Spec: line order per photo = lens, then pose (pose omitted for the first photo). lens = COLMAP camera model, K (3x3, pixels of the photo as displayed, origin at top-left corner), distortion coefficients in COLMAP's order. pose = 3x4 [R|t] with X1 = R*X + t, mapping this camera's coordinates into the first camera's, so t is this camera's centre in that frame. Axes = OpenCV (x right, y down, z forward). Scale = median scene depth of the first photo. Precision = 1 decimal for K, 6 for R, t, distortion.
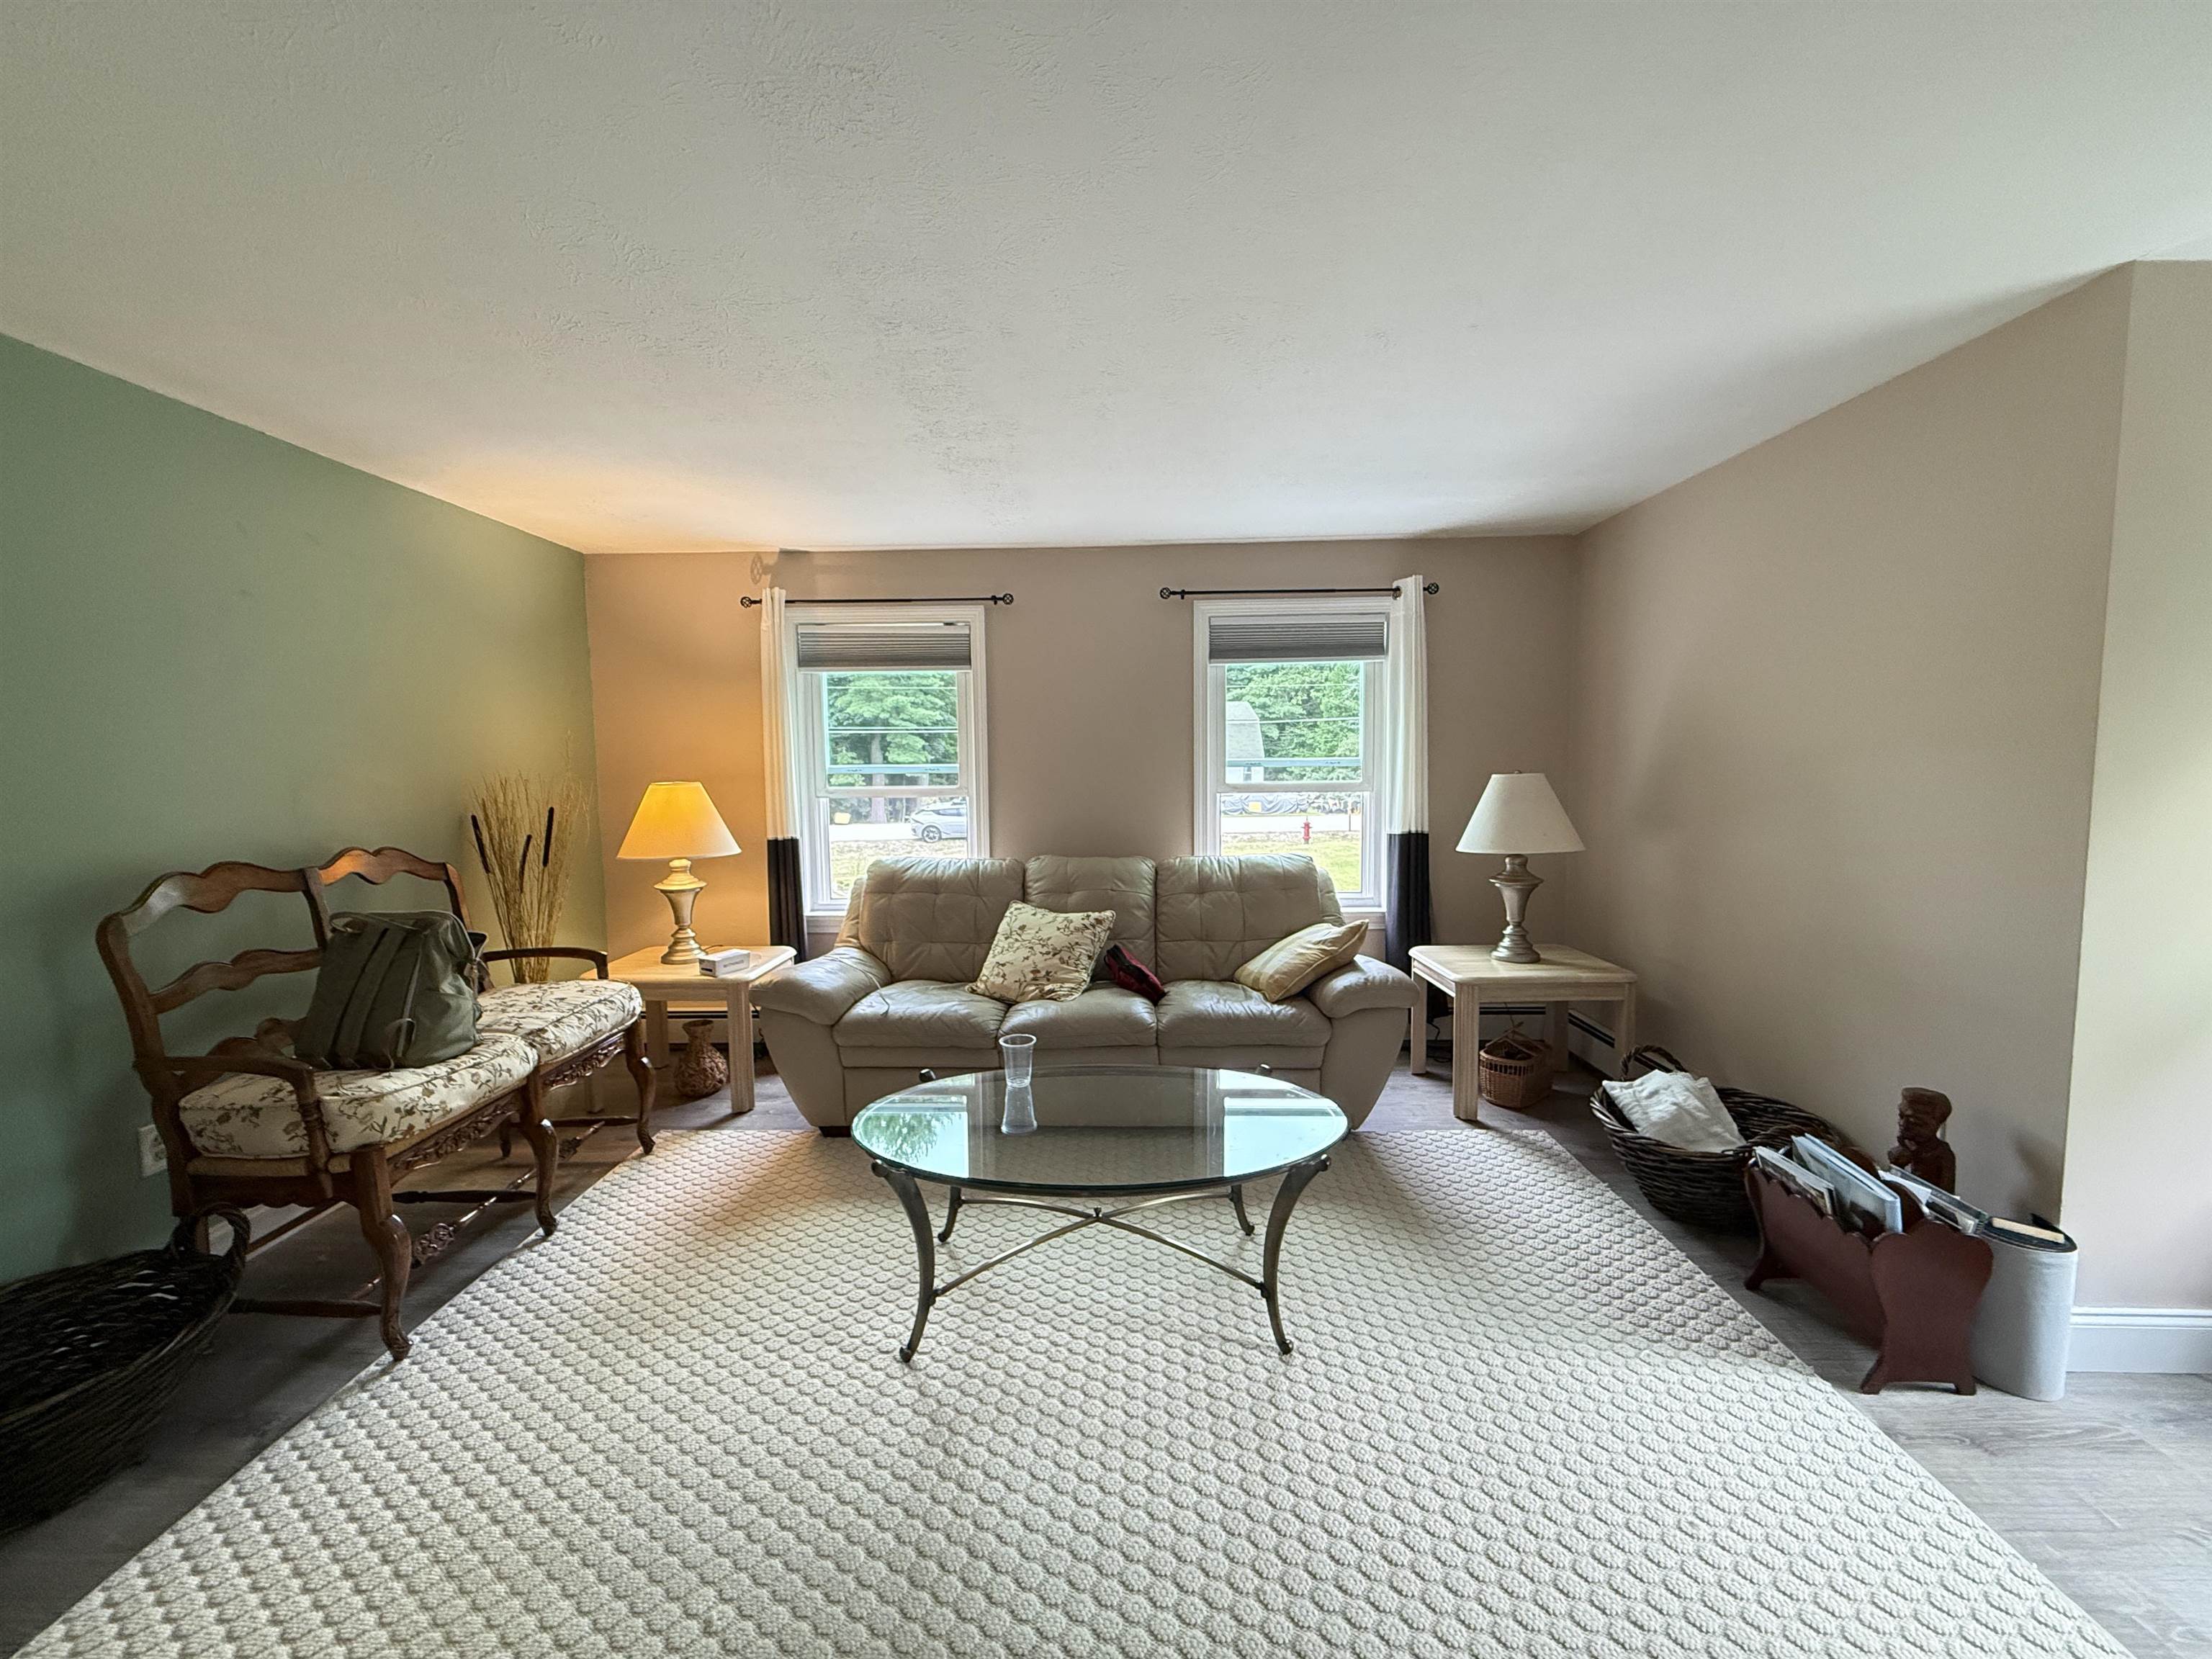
lens RADIAL K [[878.7, 0, 1104.3], [0, 878.7, 830.2], [0, 0, 1]] dist [-0.002970, 0.001150]
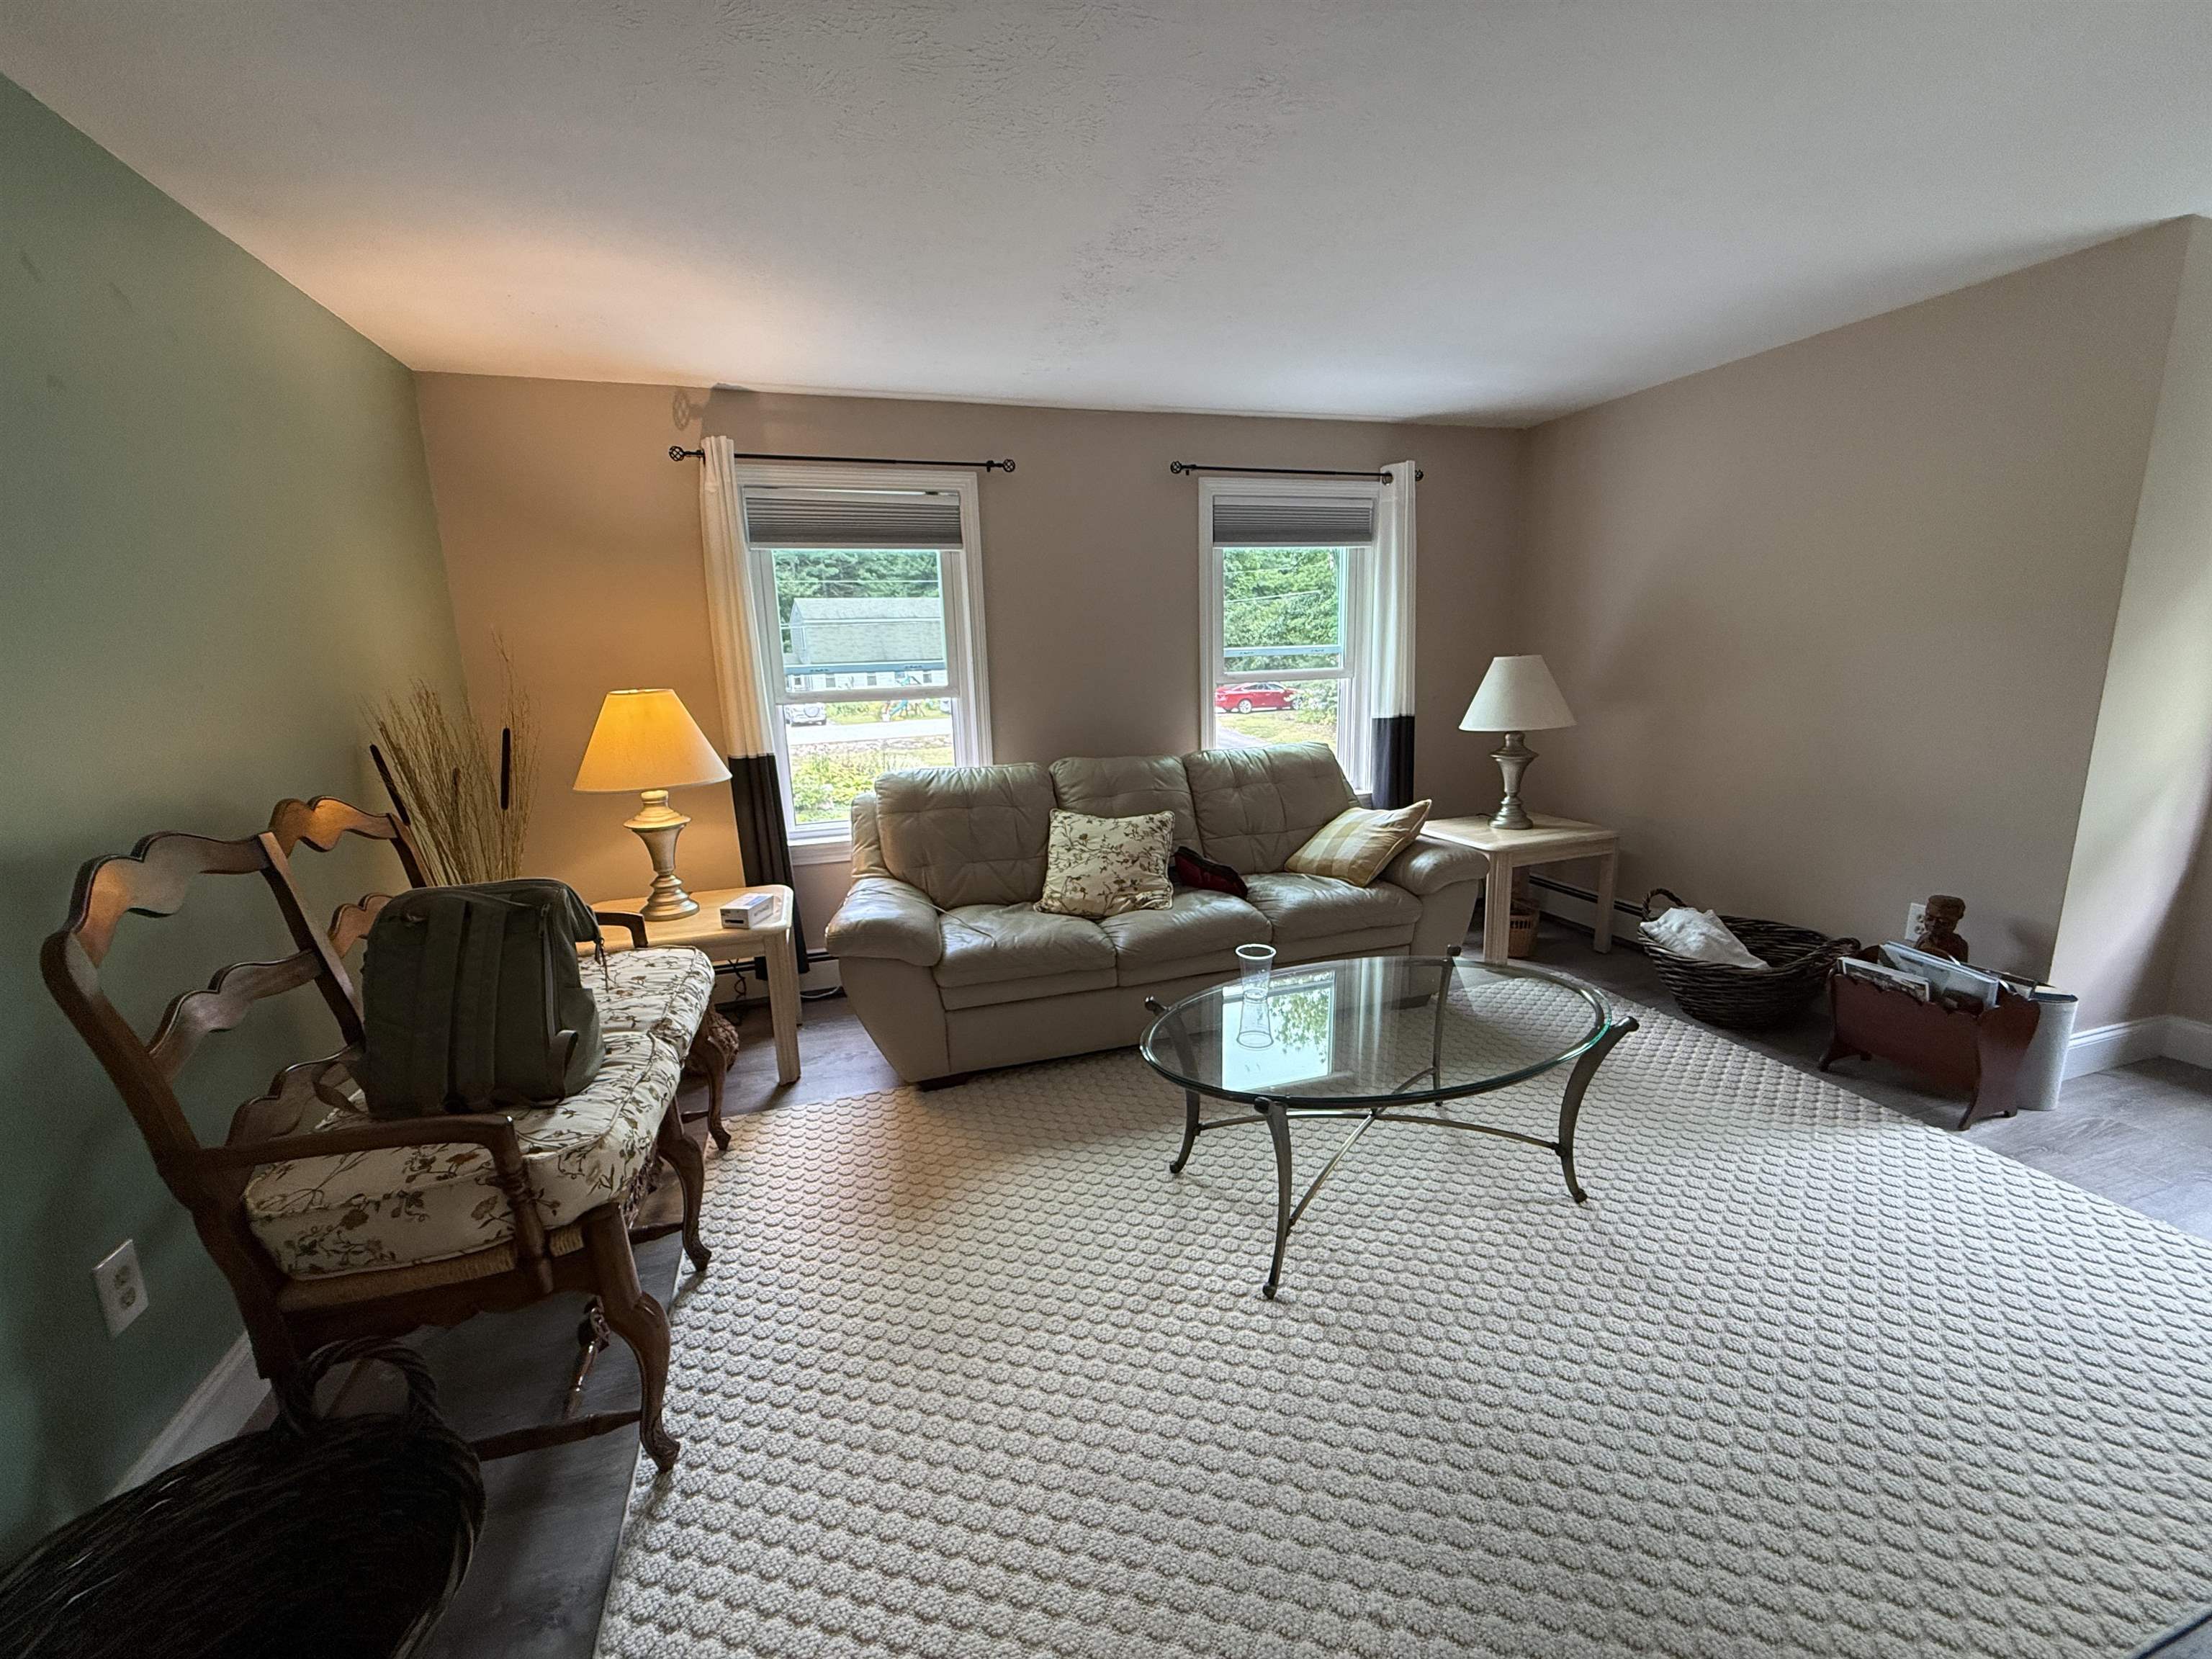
lens RADIAL K [[878.7, 0, 1104.9], [0, 878.7, 830.4], [0, 0, 1]] dist [-0.002970, 0.001150]
pose [[0.943590, -0.084100, 0.320257, -0.367326], [0.047540, 0.991596, 0.120325, -0.005517], [-0.327685, -0.098313, 0.939658, 0.128842]]
